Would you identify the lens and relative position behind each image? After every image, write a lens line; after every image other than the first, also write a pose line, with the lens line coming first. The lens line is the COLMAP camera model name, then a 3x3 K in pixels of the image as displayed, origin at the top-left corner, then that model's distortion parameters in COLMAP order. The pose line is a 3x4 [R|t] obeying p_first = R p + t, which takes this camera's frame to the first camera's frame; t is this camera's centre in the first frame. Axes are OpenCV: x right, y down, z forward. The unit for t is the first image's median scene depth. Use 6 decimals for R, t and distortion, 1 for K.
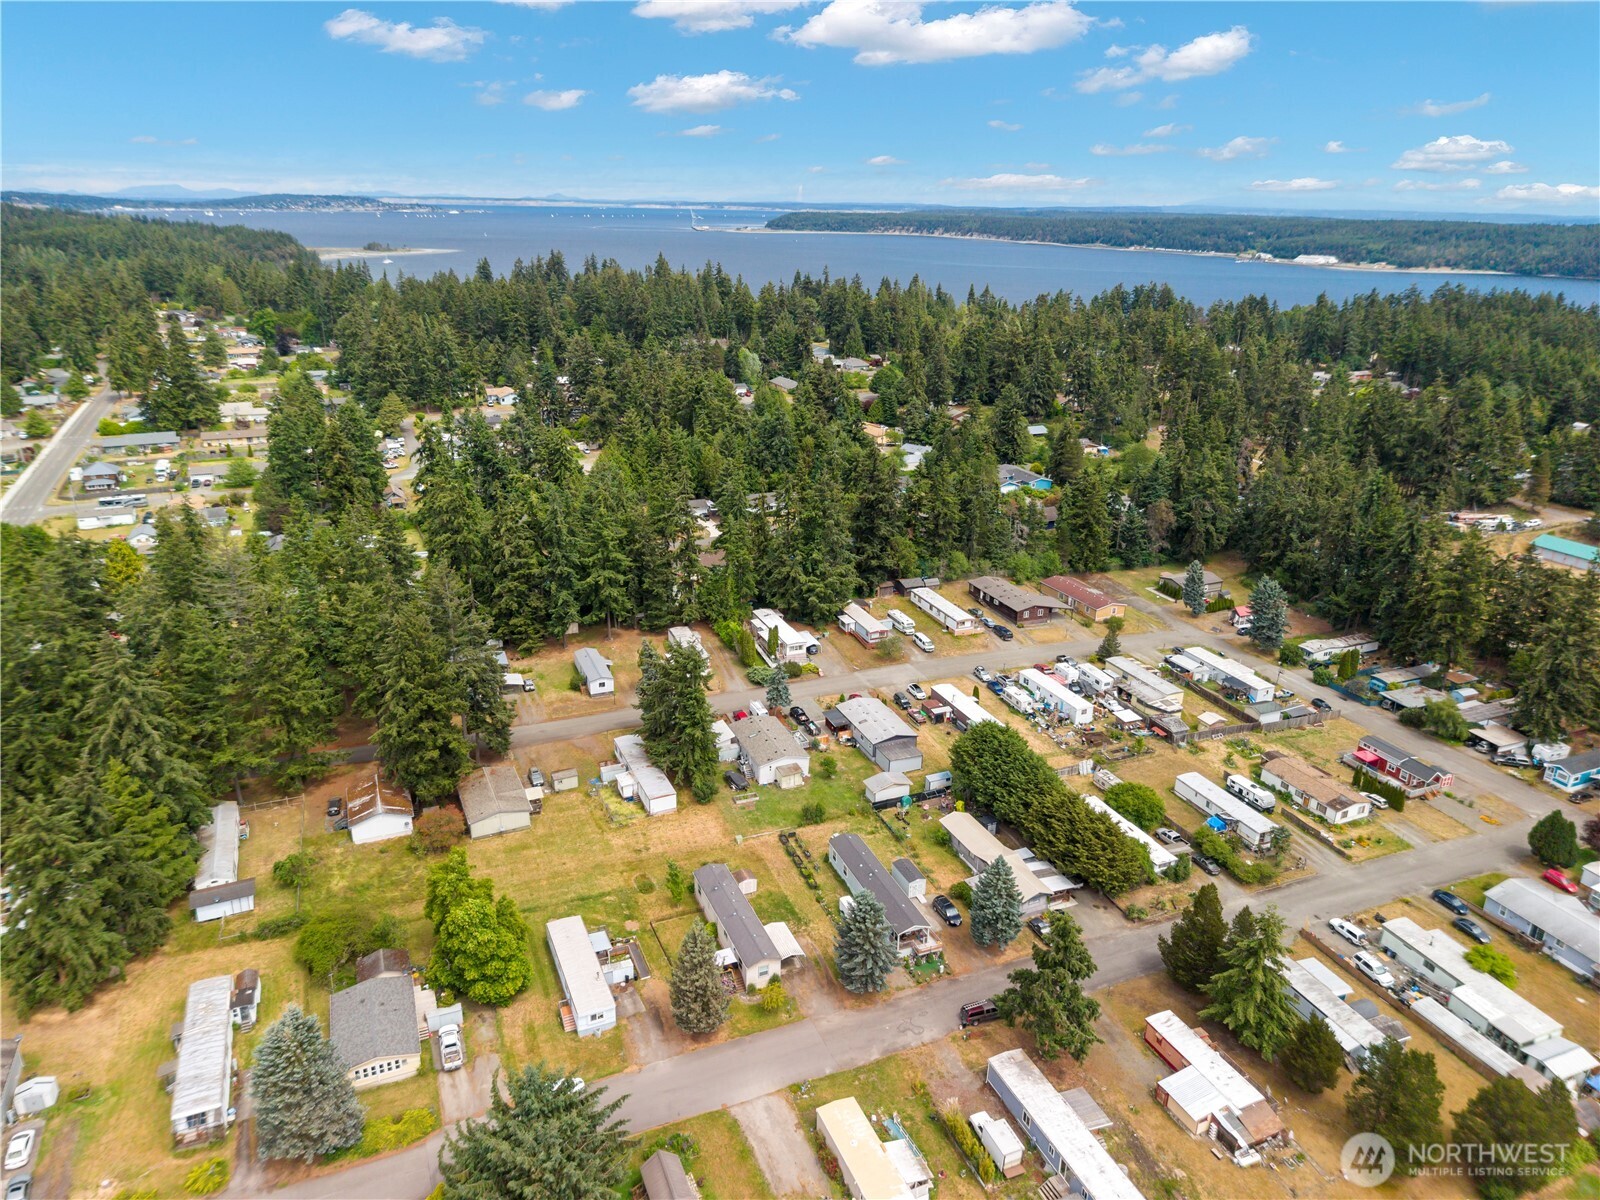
lens RADIAL K [[1066.1, 0, 803.7], [0, 1066.1, 601.7], [0, 0, 1]] dist [0.014838, -0.002509]
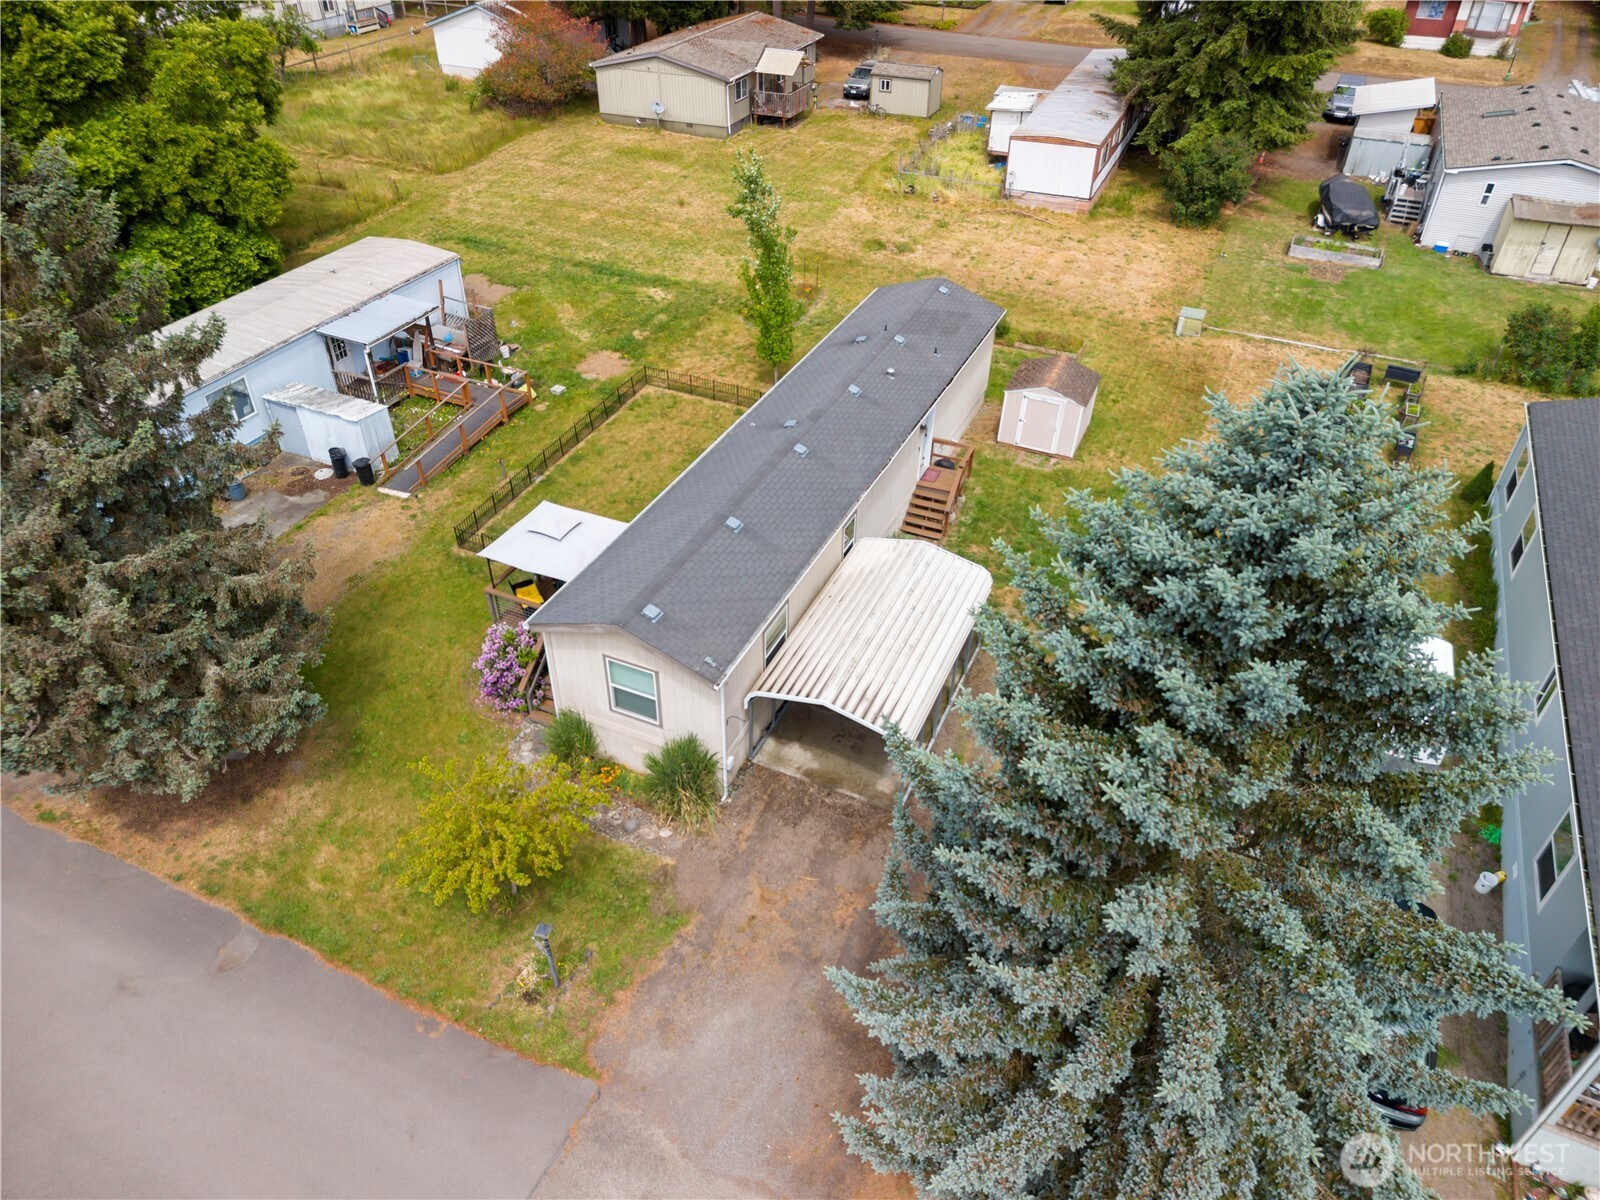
lens RADIAL K [[1066.1, 0, 803.7], [0, 1066.1, 601.7], [0, 0, 1]] dist [0.014838, -0.002509]
pose [[0.678678, 0.442621, -0.586073, 0.063457], [-0.254052, 0.890214, 0.378123, 0.200760], [0.689096, -0.107730, 0.716618, 0.697628]]
